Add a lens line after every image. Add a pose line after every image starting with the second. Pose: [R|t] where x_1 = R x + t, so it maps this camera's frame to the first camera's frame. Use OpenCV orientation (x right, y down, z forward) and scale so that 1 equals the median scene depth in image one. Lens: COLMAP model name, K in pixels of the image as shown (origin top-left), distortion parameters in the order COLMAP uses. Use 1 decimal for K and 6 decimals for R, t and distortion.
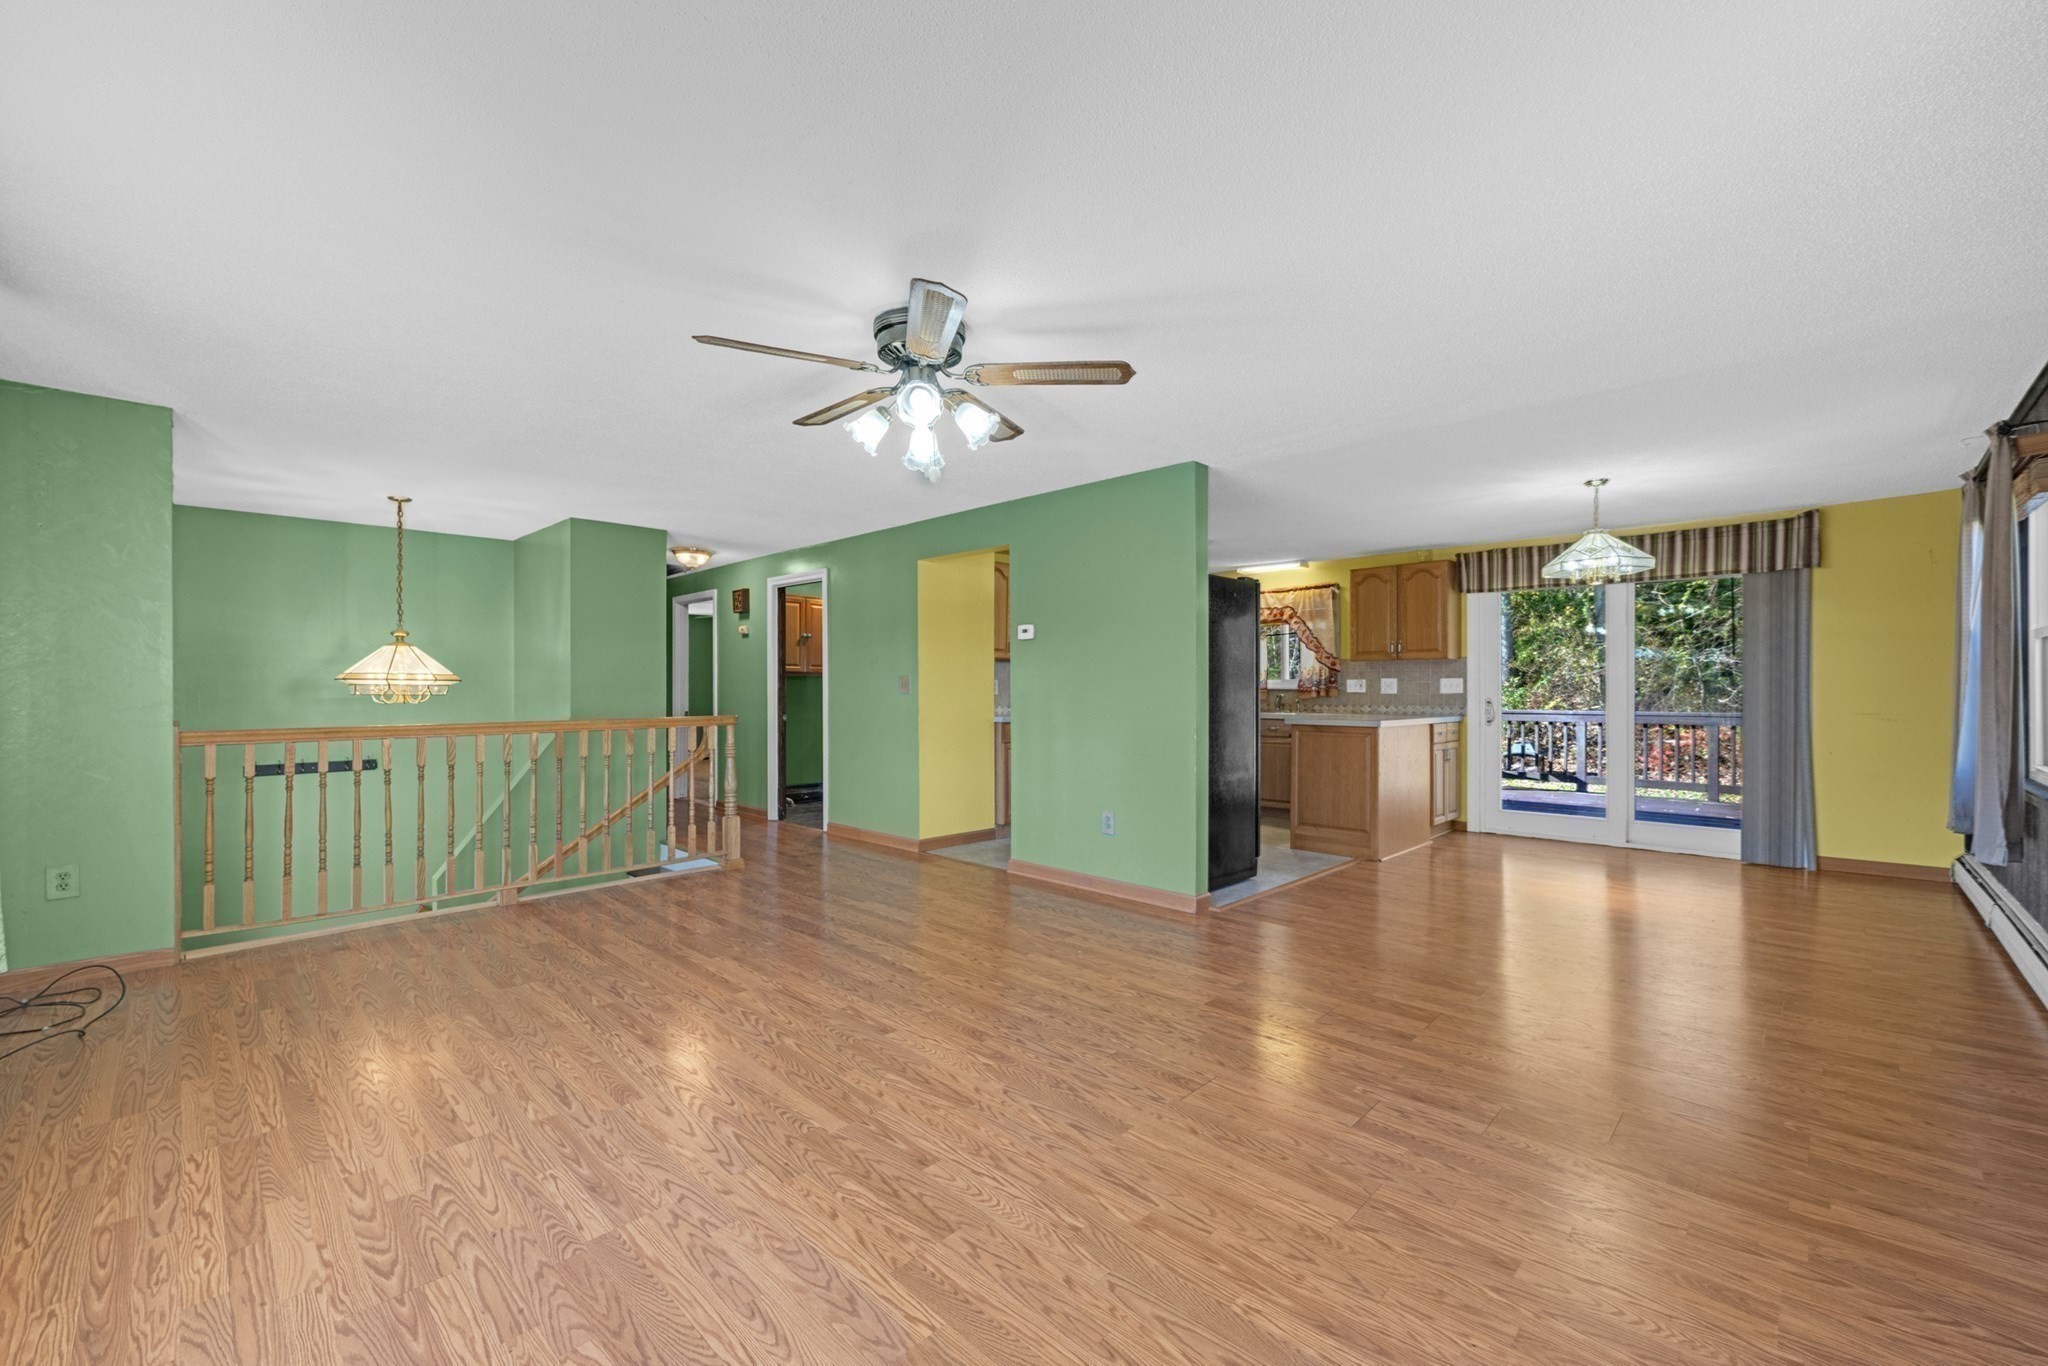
lens RADIAL K [[815.3, 0, 1036.1], [0, 815.3, 684.4], [0, 0, 1]] dist [0.000662, 0.000362]
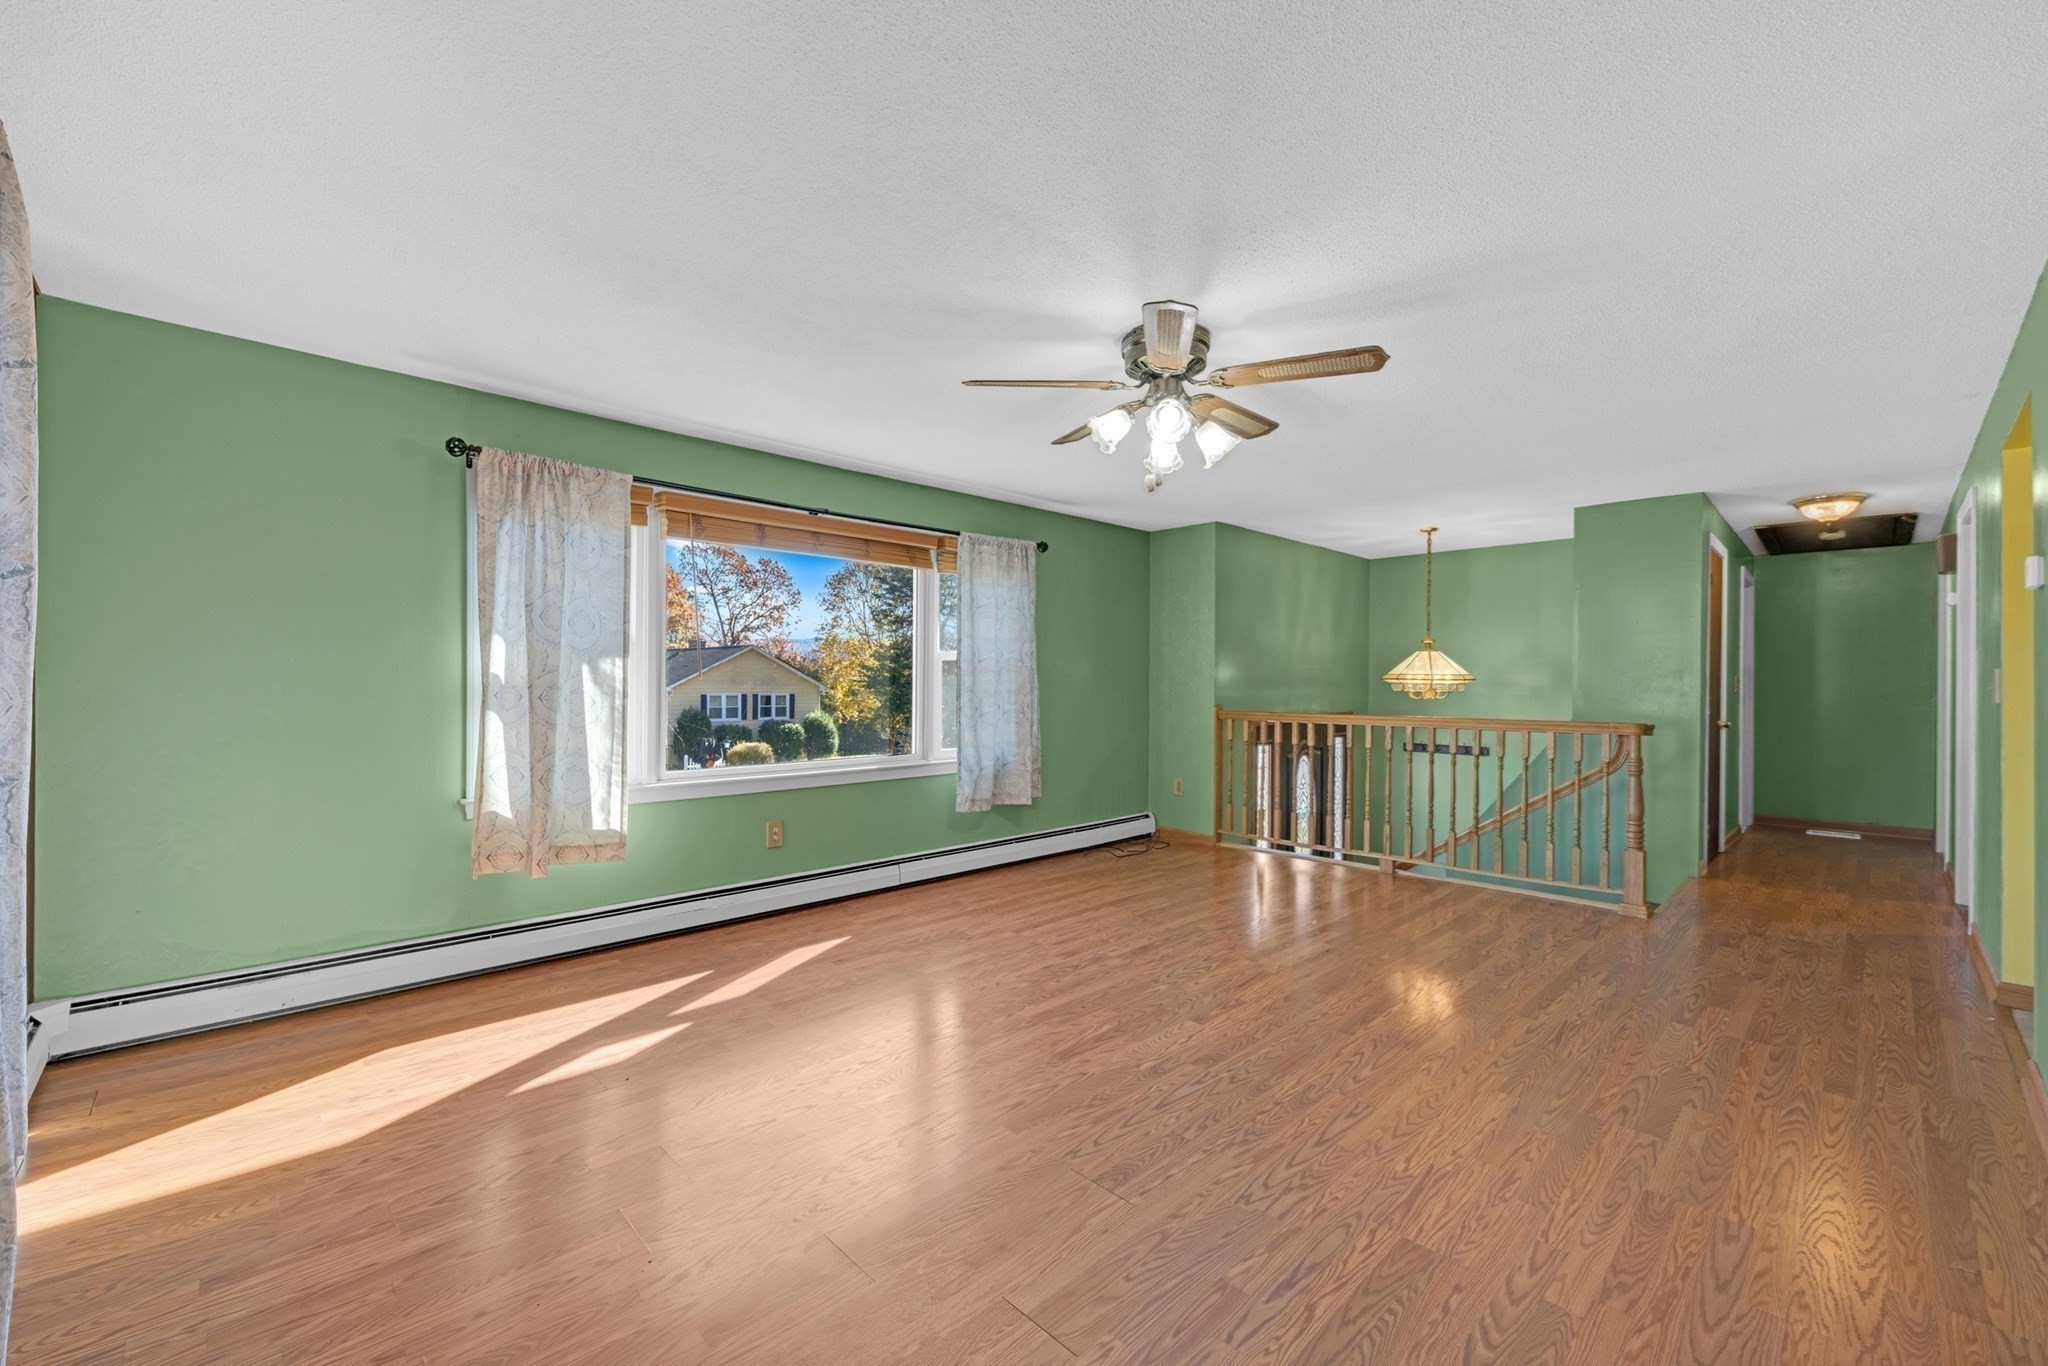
lens RADIAL K [[843.9, 0, 1031.6], [0, 843.9, 678.4], [0, 0, 1]] dist [-0.000225, -0.000117]
pose [[-0.032003, -0.001655, -0.999486, 0.718510], [-0.002351, 0.999996, -0.001581, -0.005814], [0.999485, 0.002299, -0.032006, 0.659655]]
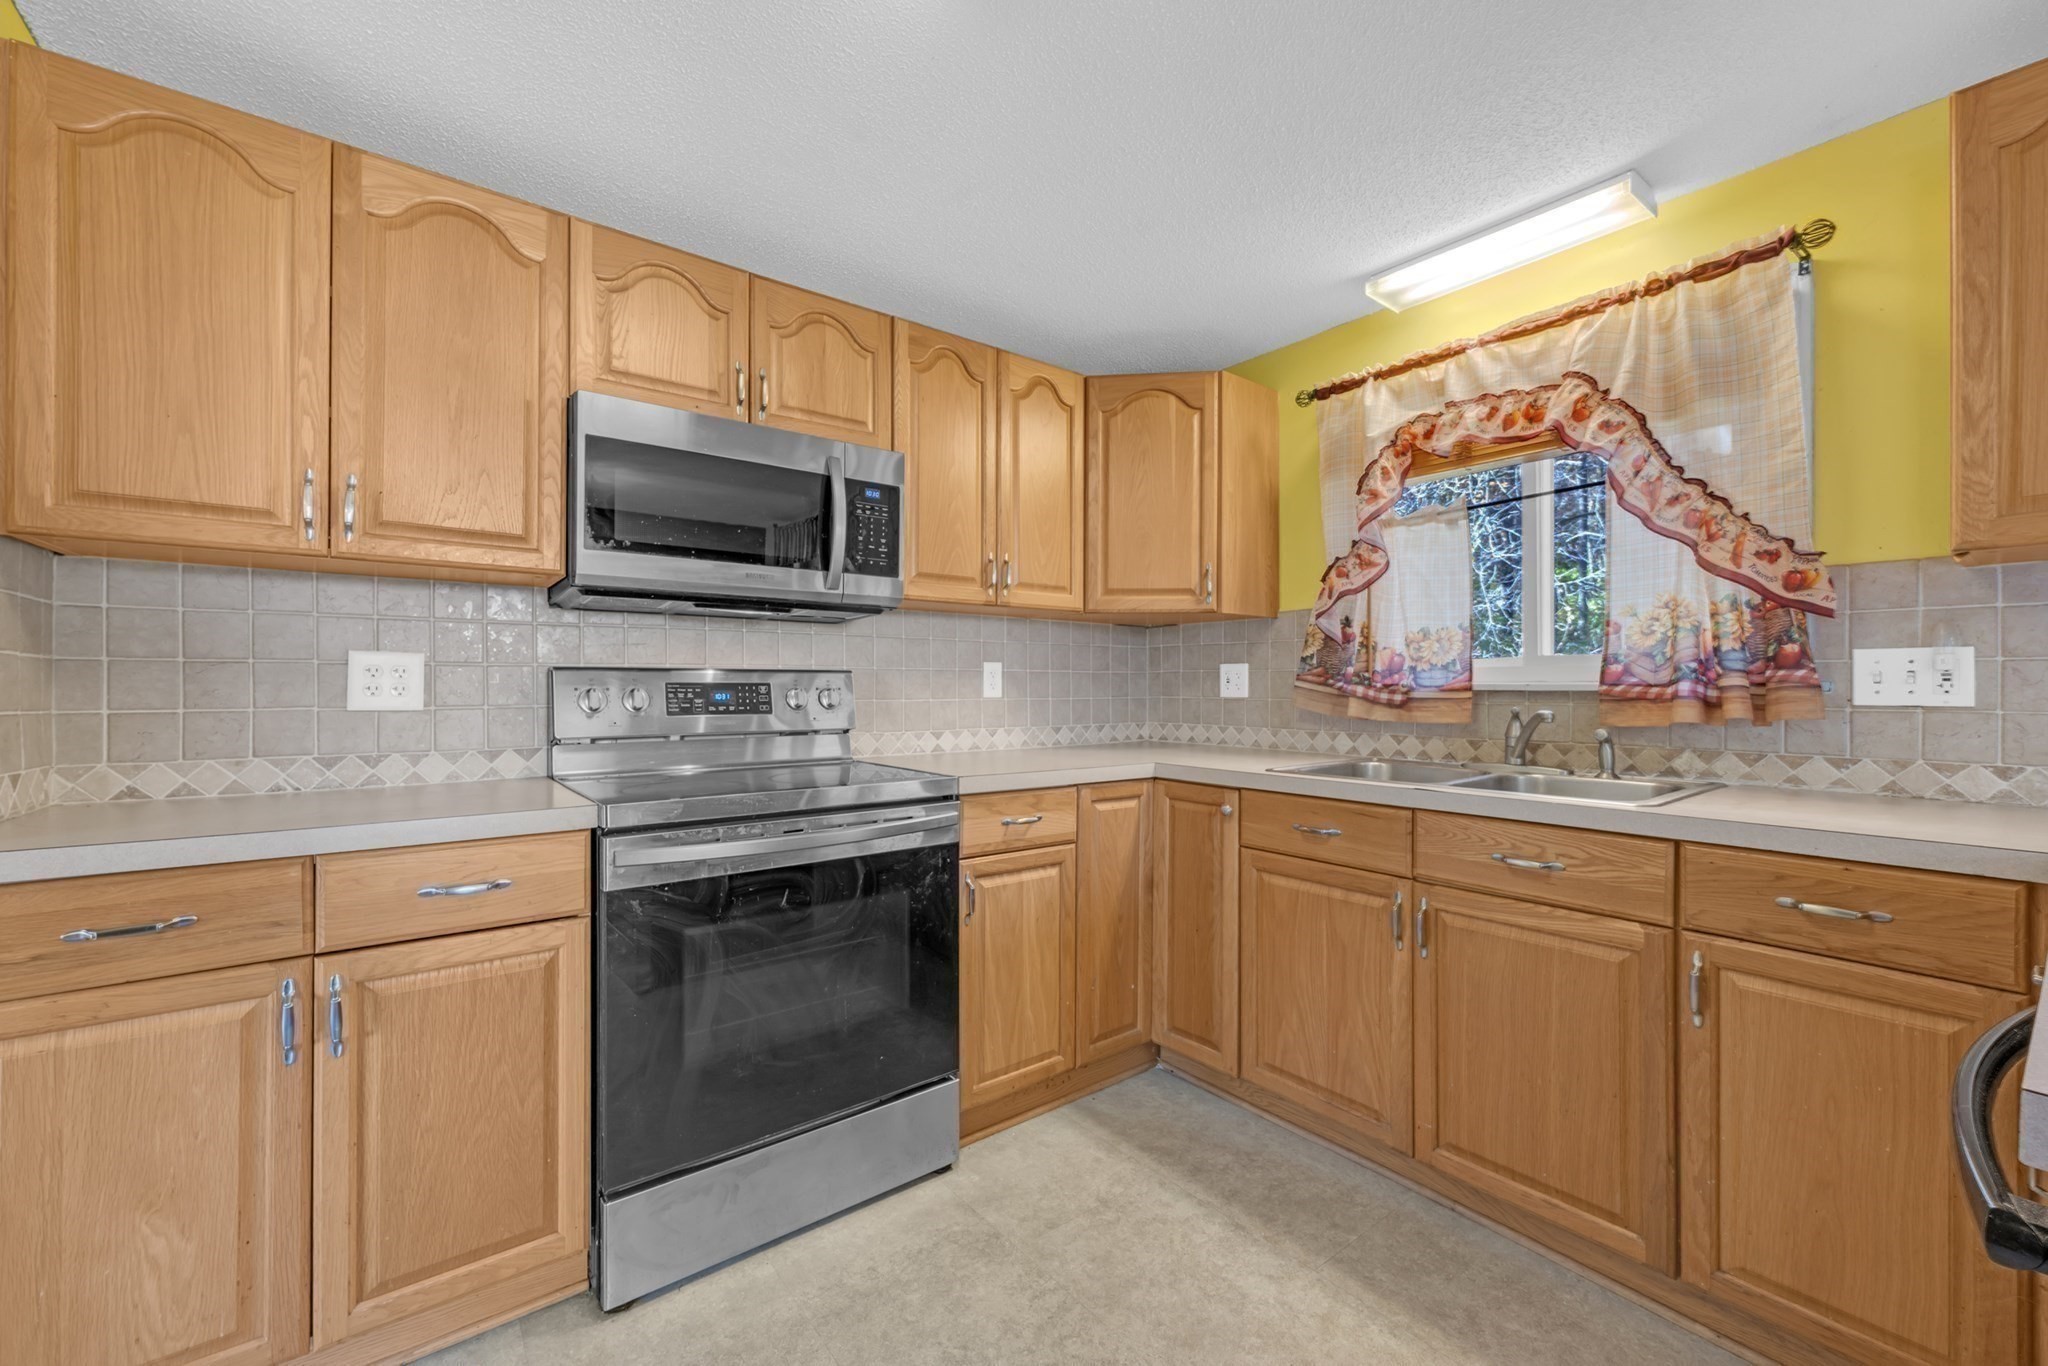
lens RADIAL K [[811.8, 0, 1027.8], [0, 811.8, 686.0], [0, 0, 1]] dist [-0.000268, -0.000091]
pose [[0.987311, 0.001200, -0.158792, 0.386004], [-0.000058, 0.999974, 0.007192, 0.005357], [0.158796, -0.007091, 0.987286, 1.530125]]
